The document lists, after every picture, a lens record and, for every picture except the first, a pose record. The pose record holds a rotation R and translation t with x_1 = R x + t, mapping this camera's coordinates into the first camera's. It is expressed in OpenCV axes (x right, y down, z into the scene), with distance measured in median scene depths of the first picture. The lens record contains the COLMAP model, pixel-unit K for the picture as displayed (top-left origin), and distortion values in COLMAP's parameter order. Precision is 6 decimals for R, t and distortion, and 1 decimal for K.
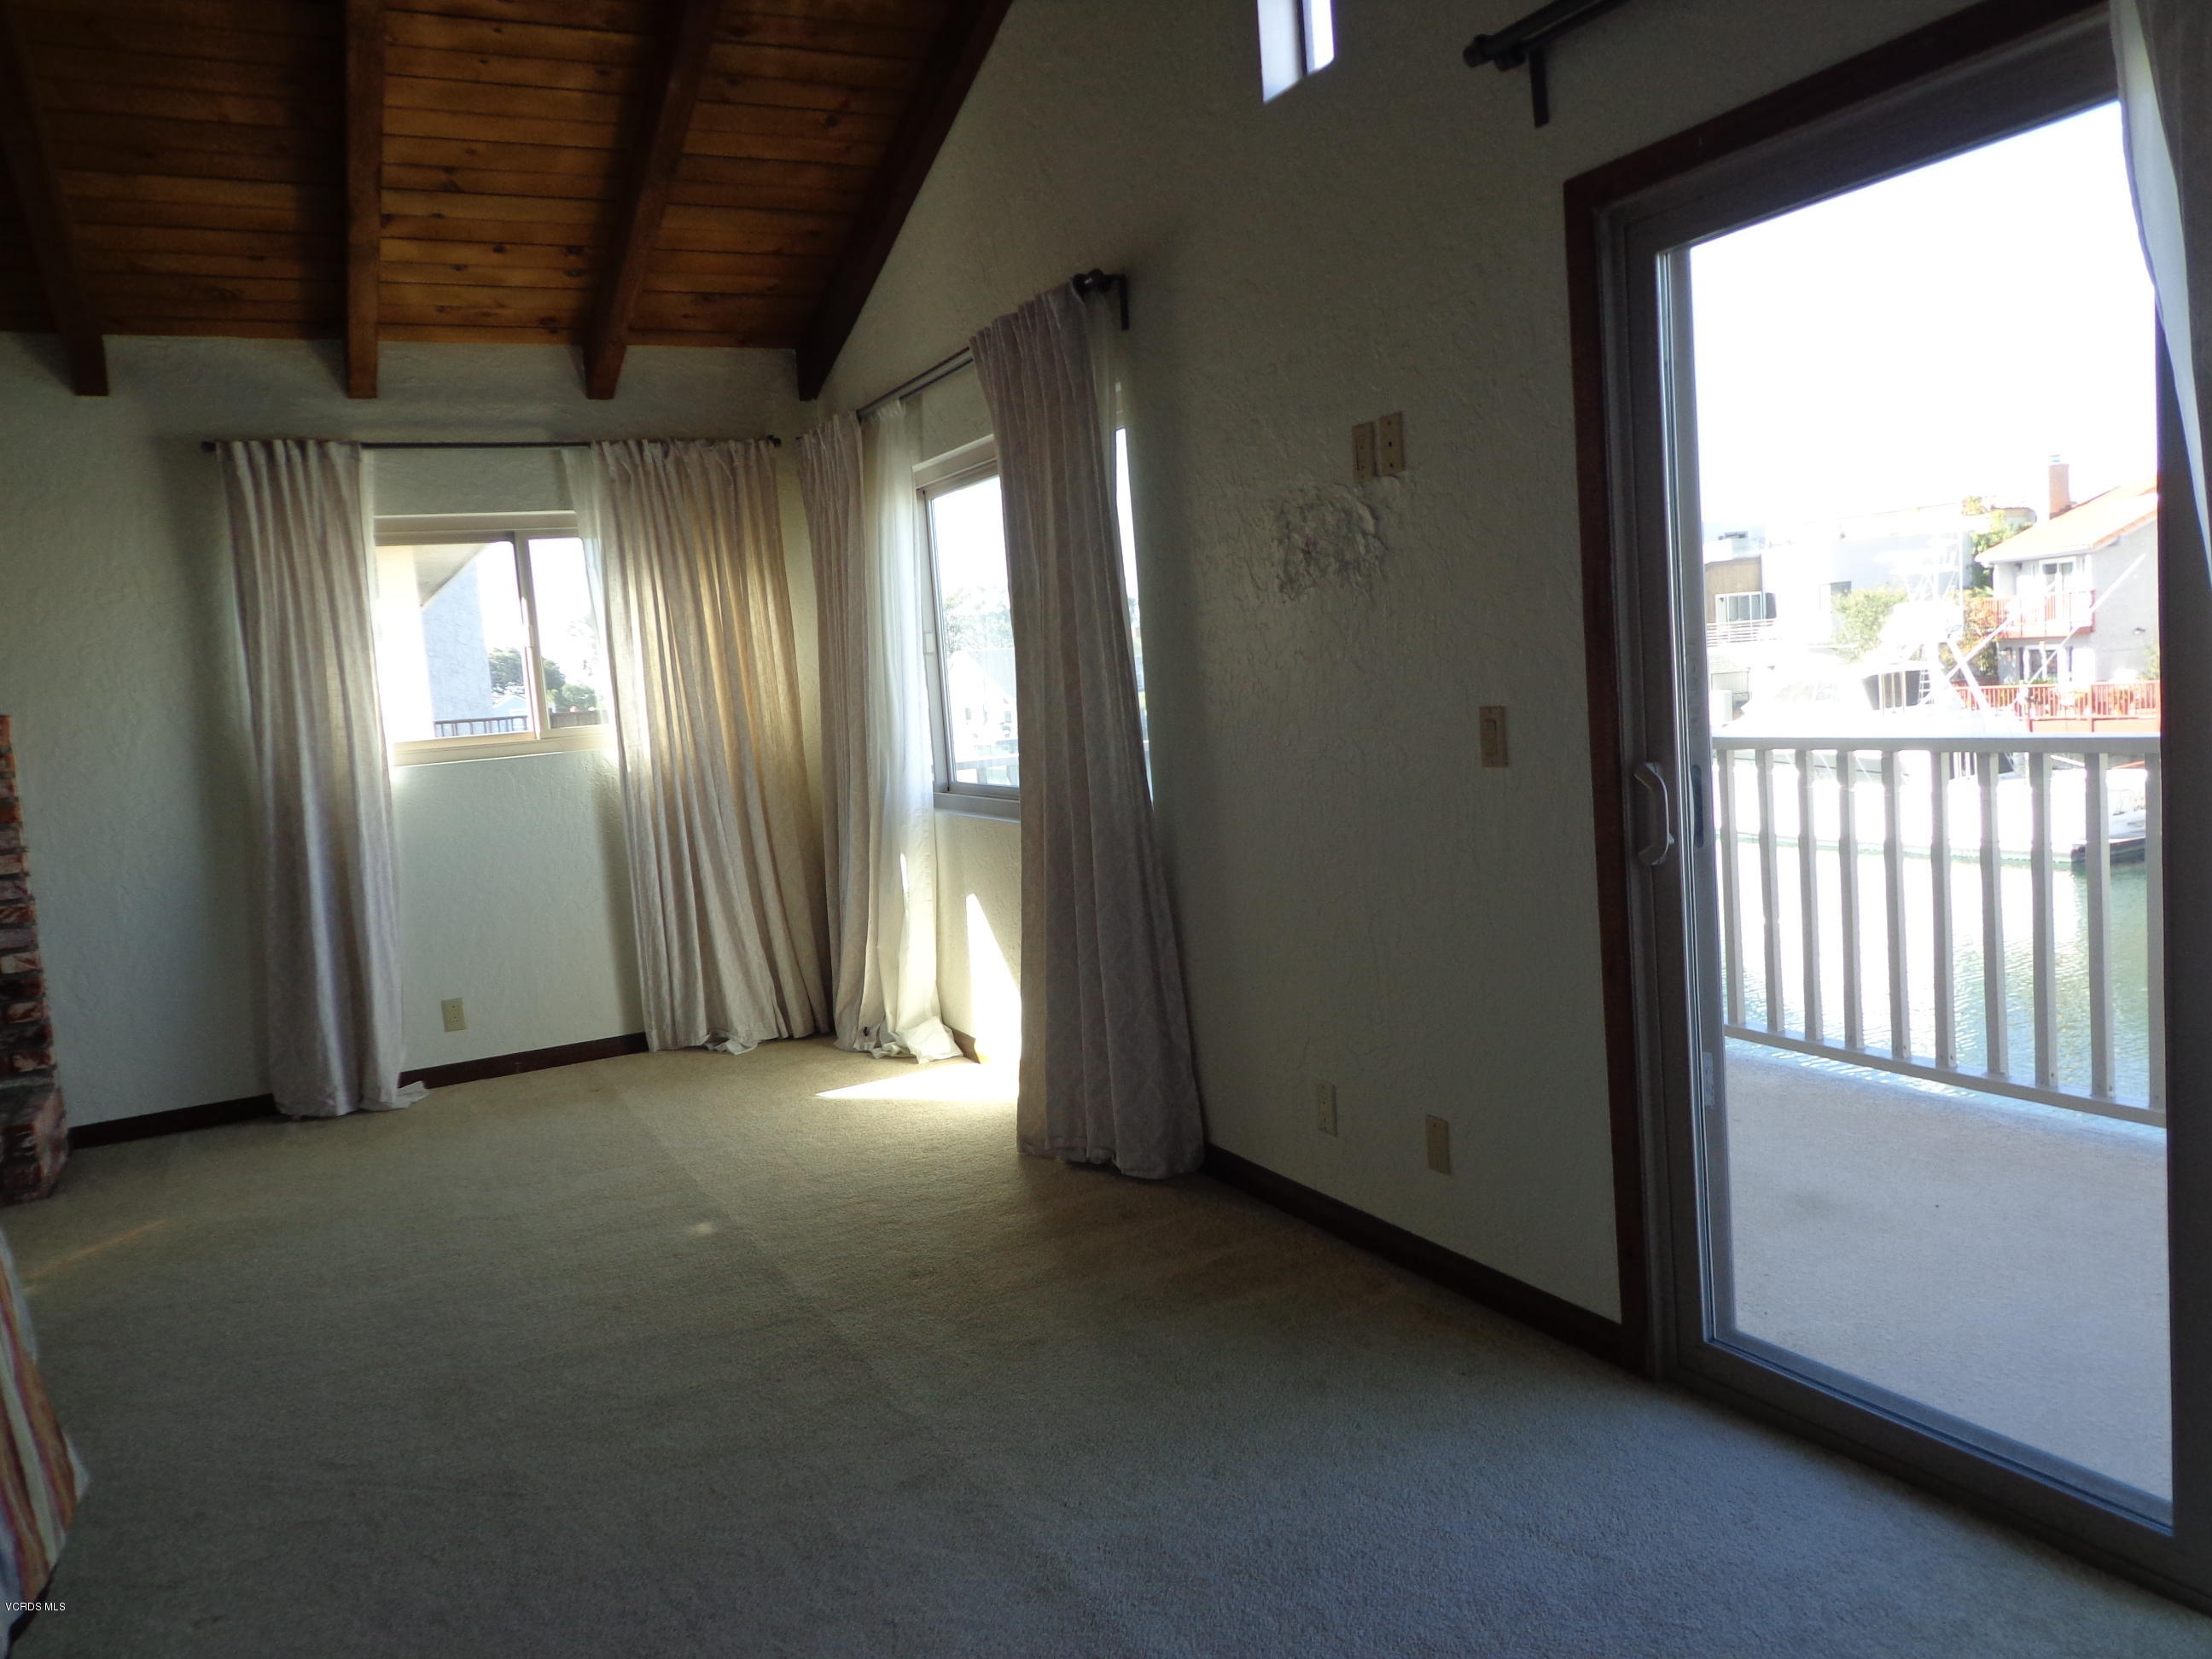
lens RADIAL K [[1620.2, 0, 1098.2], [0, 1620.2, 821.1], [0, 0, 1]] dist [0.001295, 0.000100]
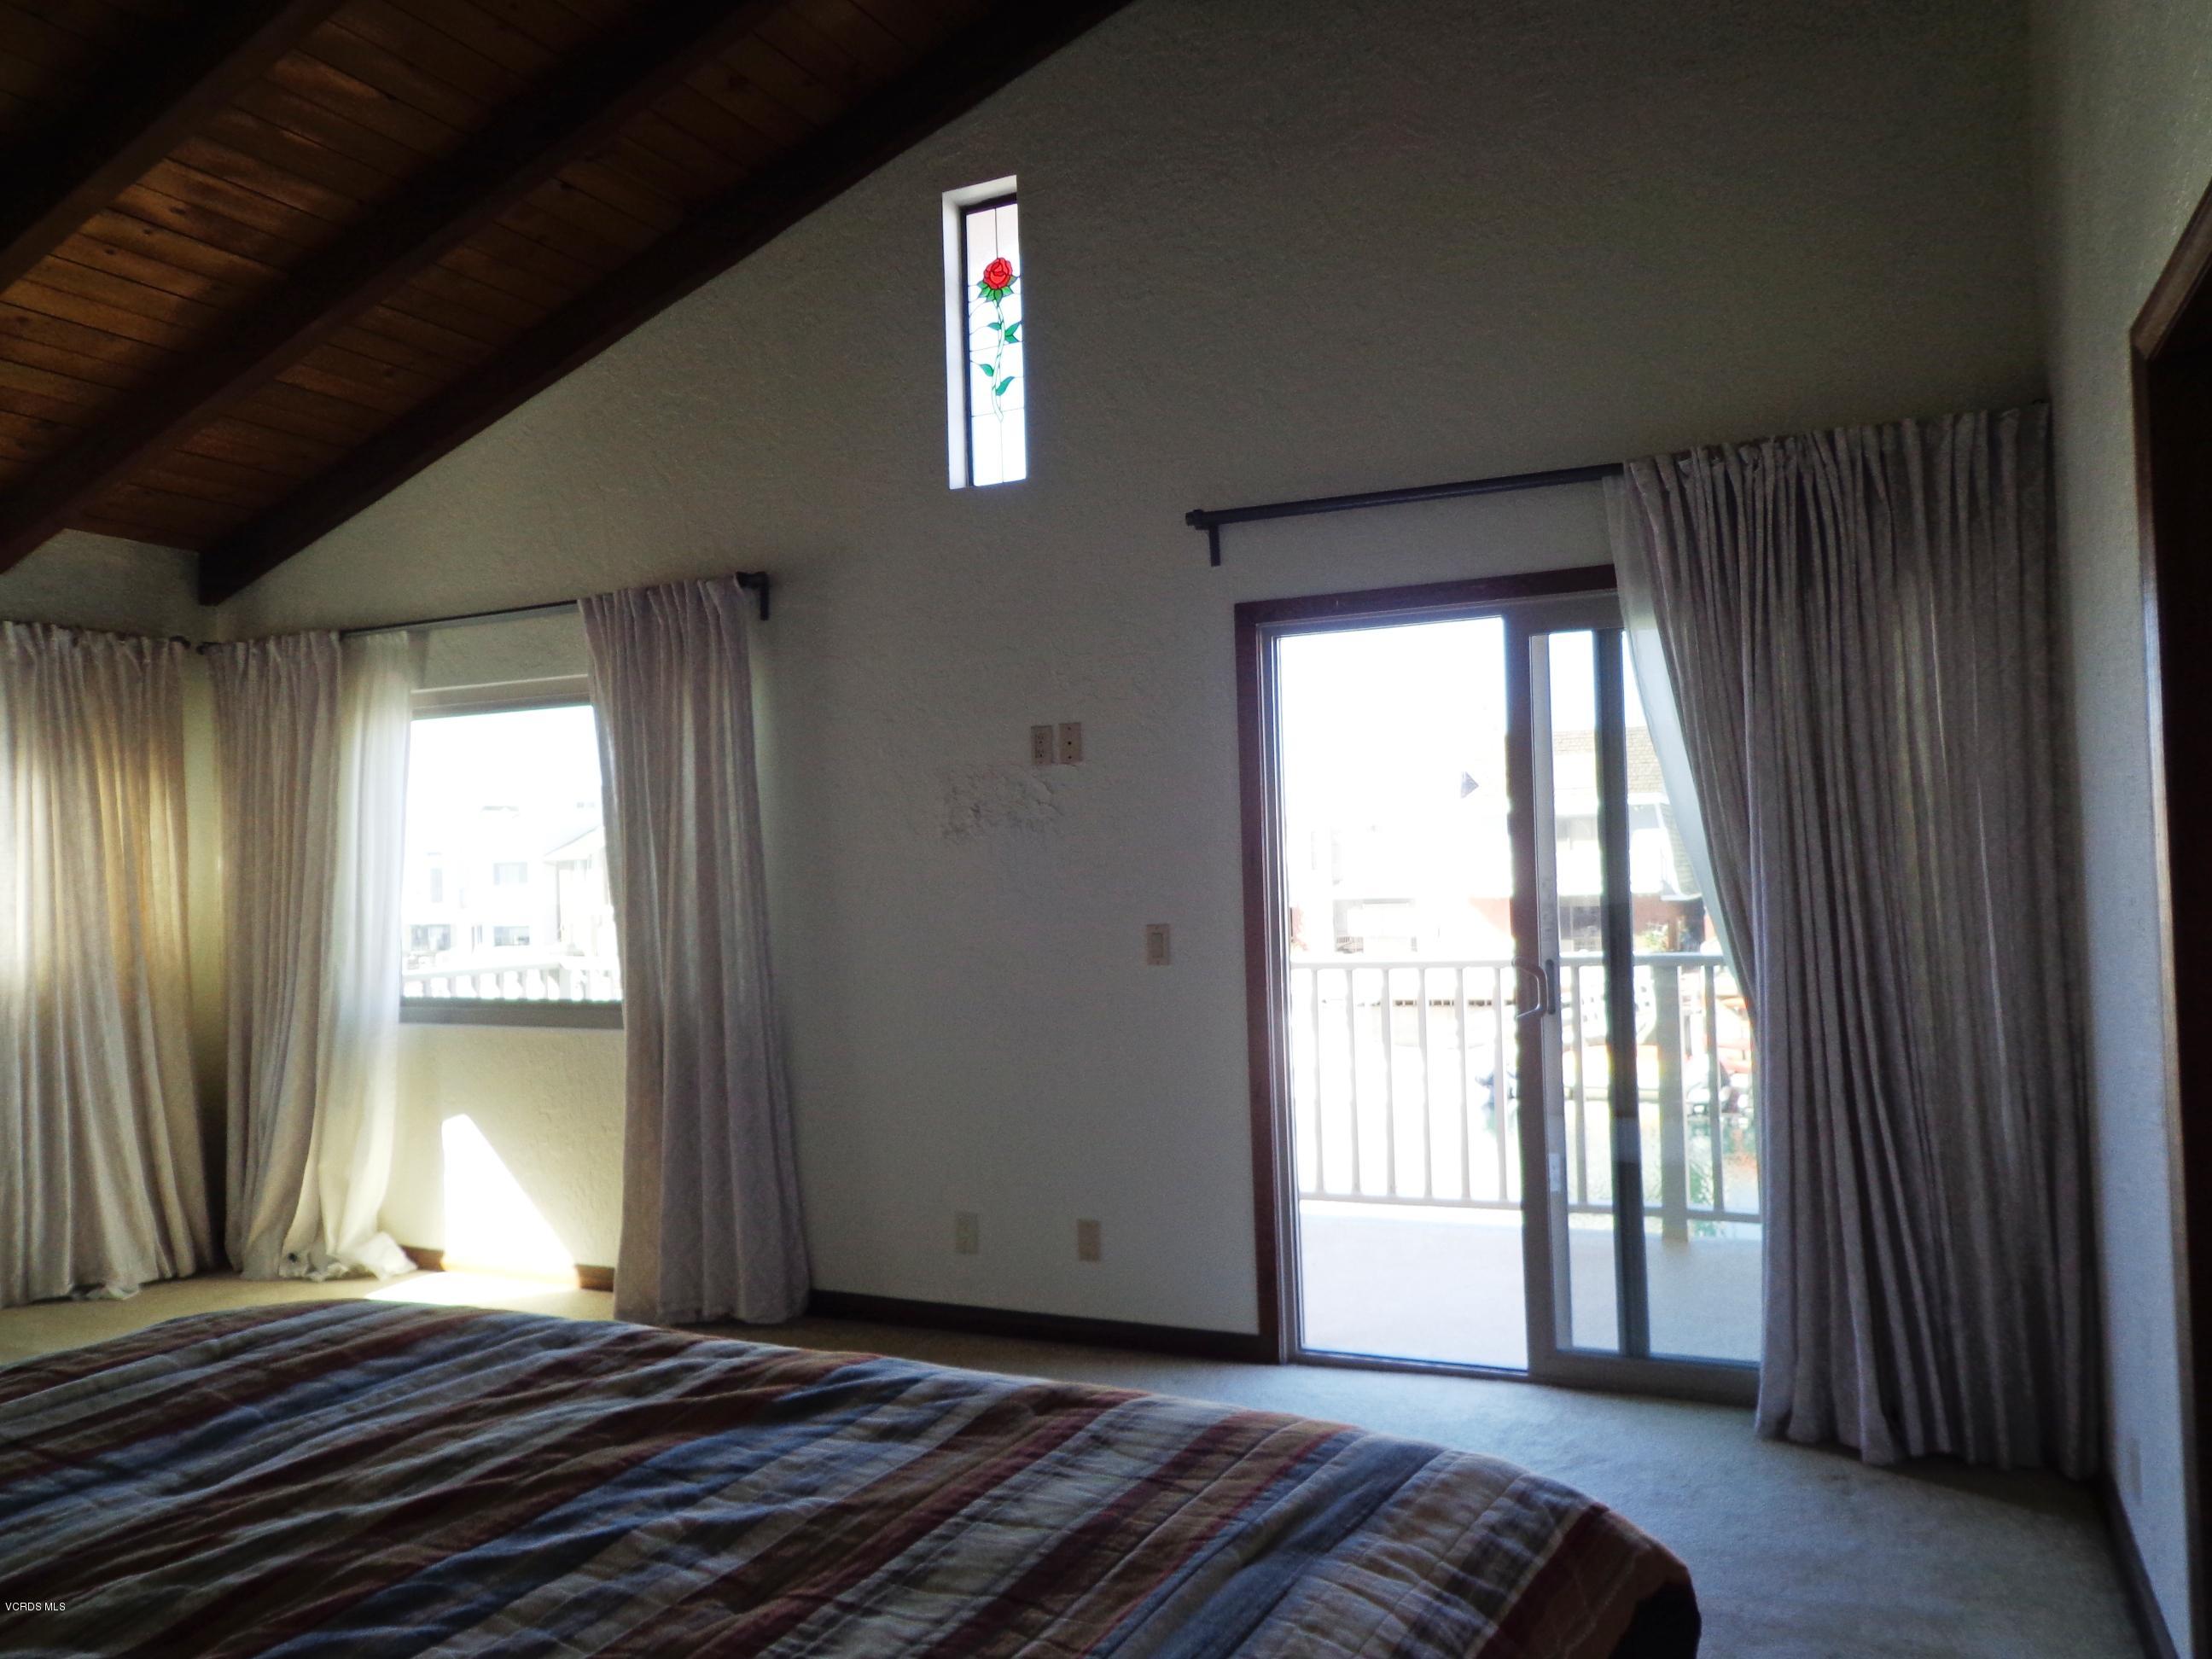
lens RADIAL K [[1620.2, 0, 1093.8], [0, 1620.2, 825.4], [0, 0, 1]] dist [0.001295, 0.000100]
pose [[0.786369, 0.069161, 0.613873, -0.399530], [0.026289, 0.989067, -0.145108, 0.030191], [-0.617197, 0.130247, 0.775953, -0.075932]]
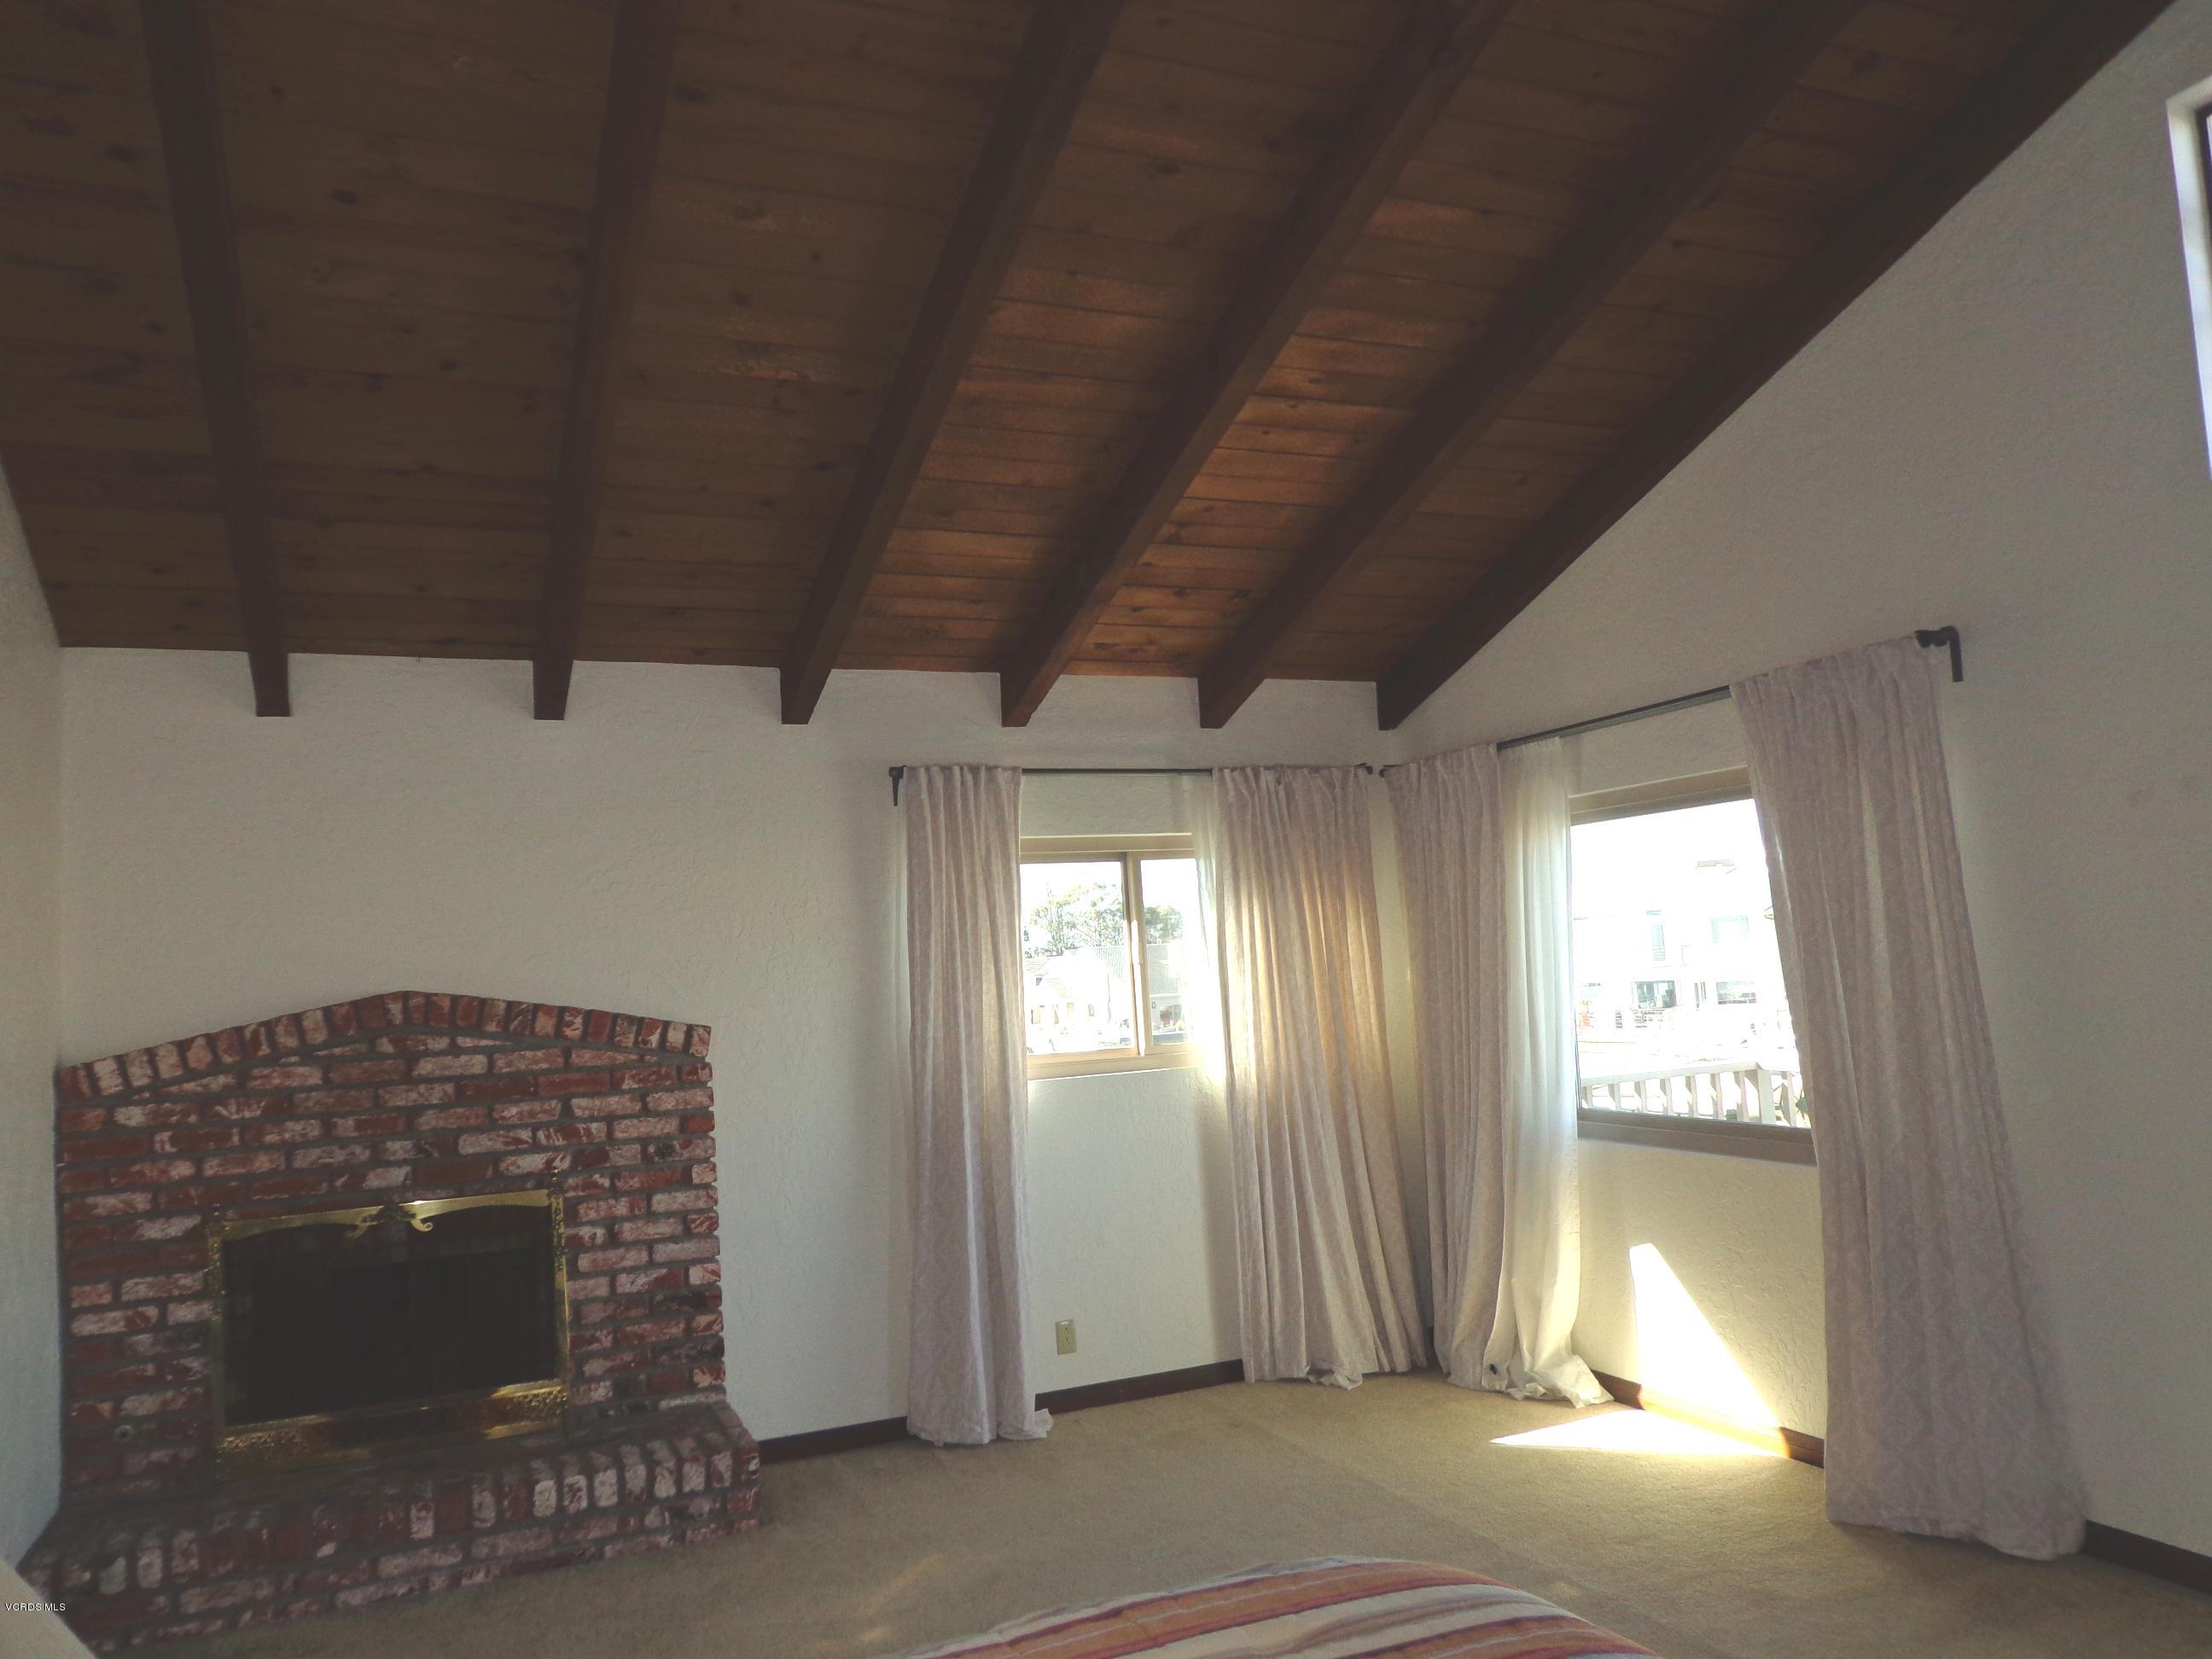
lens RADIAL K [[1620.2, 0, 1092.9], [0, 1620.2, 834.2], [0, 0, 1]] dist [0.001295, 0.000100]
pose [[0.998206, 0.014836, -0.058005, -0.349309], [-0.024656, 0.984713, -0.172429, -0.012505], [0.054560, 0.173550, 0.983313, -0.018384]]
